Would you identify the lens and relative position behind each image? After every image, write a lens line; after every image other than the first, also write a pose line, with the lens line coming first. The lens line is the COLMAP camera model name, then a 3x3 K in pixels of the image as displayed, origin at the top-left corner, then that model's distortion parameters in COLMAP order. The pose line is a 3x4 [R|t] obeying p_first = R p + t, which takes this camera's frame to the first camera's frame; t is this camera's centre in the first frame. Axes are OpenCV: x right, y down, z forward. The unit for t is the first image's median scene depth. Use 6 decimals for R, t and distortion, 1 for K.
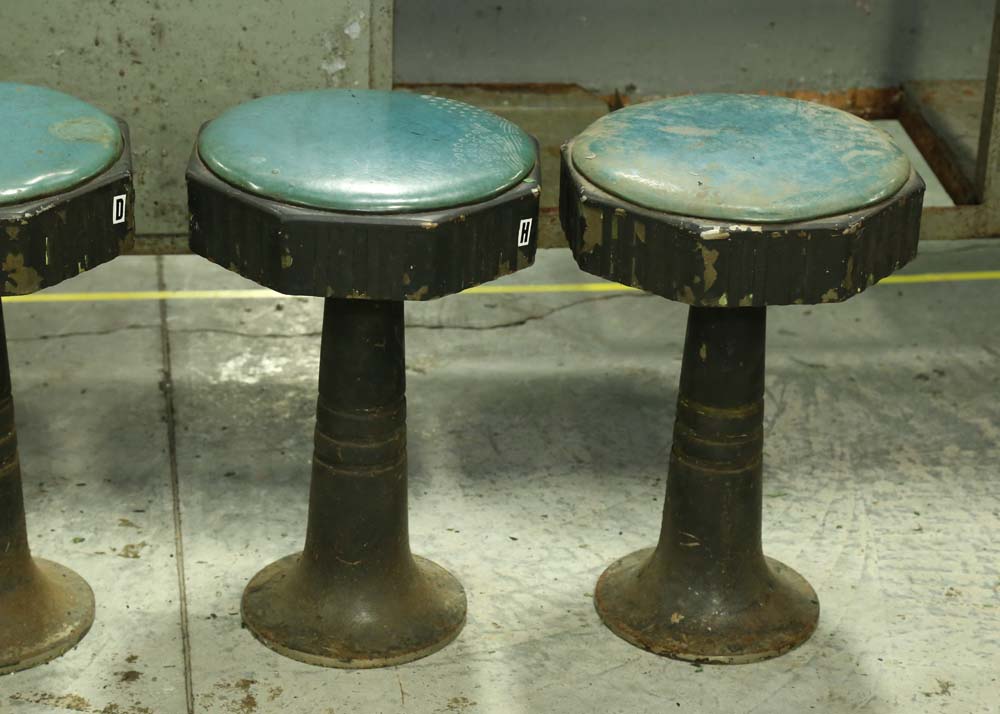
lens RADIAL K [[2744.4, 0, 491.4], [0, 2744.4, 362.6], [0, 0, 1]] dist [0.523027, -0.138885]
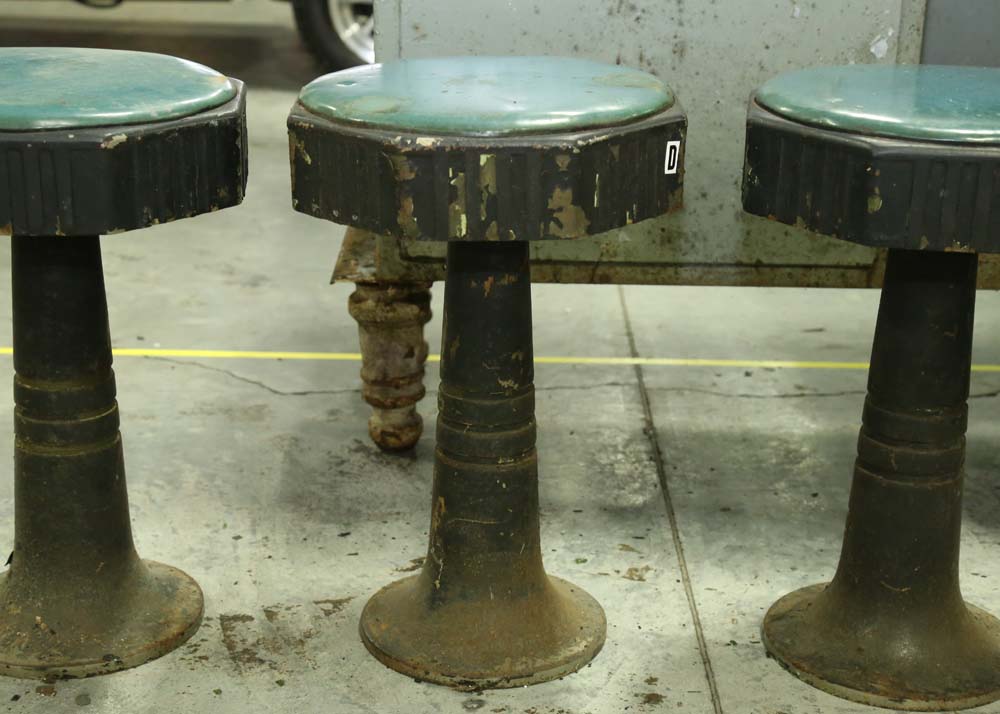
lens RADIAL K [[1776.9, 0, 495.7], [0, 1776.9, 363.3], [0, 0, 1]] dist [0.194261, 0.107621]
pose [[0.990641, 0.027138, -0.133767, -0.103635], [-0.042150, 0.992959, -0.110703, 0.070092], [0.129821, 0.115306, 0.984810, 0.406155]]
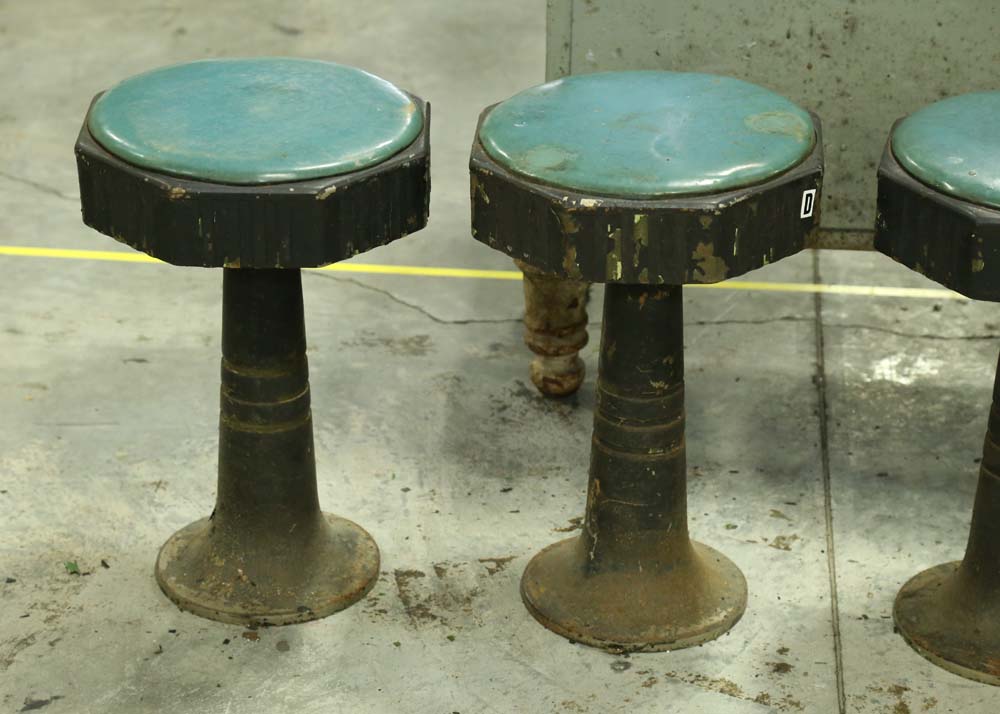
lens RADIAL K [[2744.4, 0, 491.4], [0, 2744.4, 362.6], [0, 0, 1]] dist [0.523027, -0.138885]
pose [[0.975425, 0.073374, -0.207757, -0.031304], [-0.072325, 0.997301, 0.012651, -0.002250], [0.208125, 0.002686, 0.978099, -0.000684]]
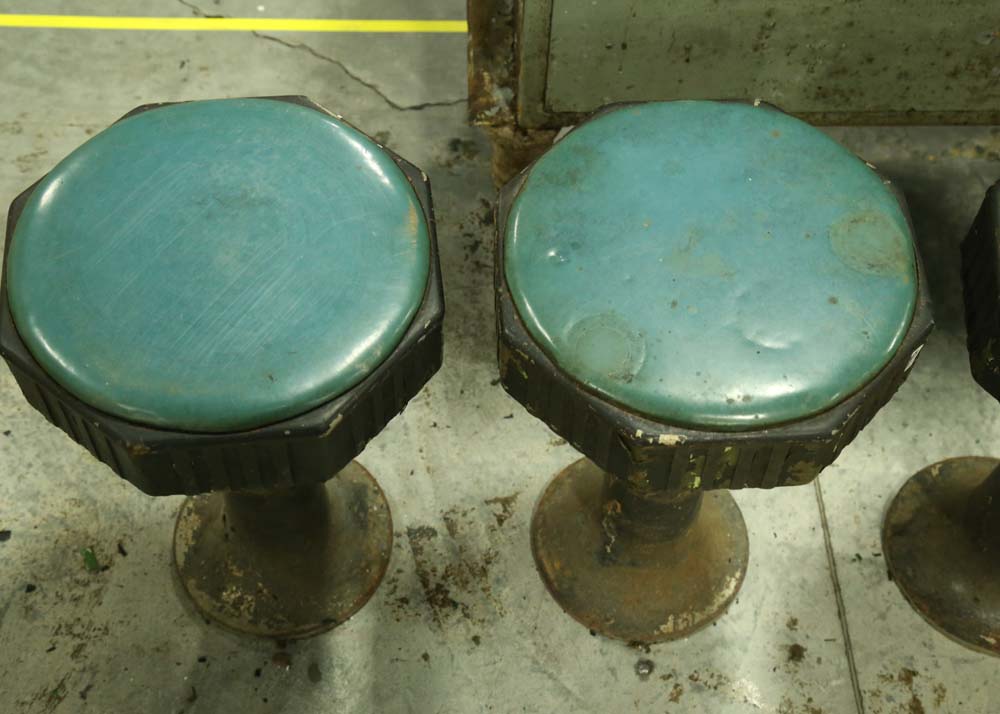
lens RADIAL K [[1386.5, 0, 495.8], [0, 1386.5, 359.9], [0, 0, 1]] dist [0.097286, 0.070791]
pose [[0.994524, 0.084105, -0.062032, -0.214971], [-0.039753, 0.853400, 0.519738, -0.247925], [0.096651, -0.514426, 0.852071, 0.585578]]
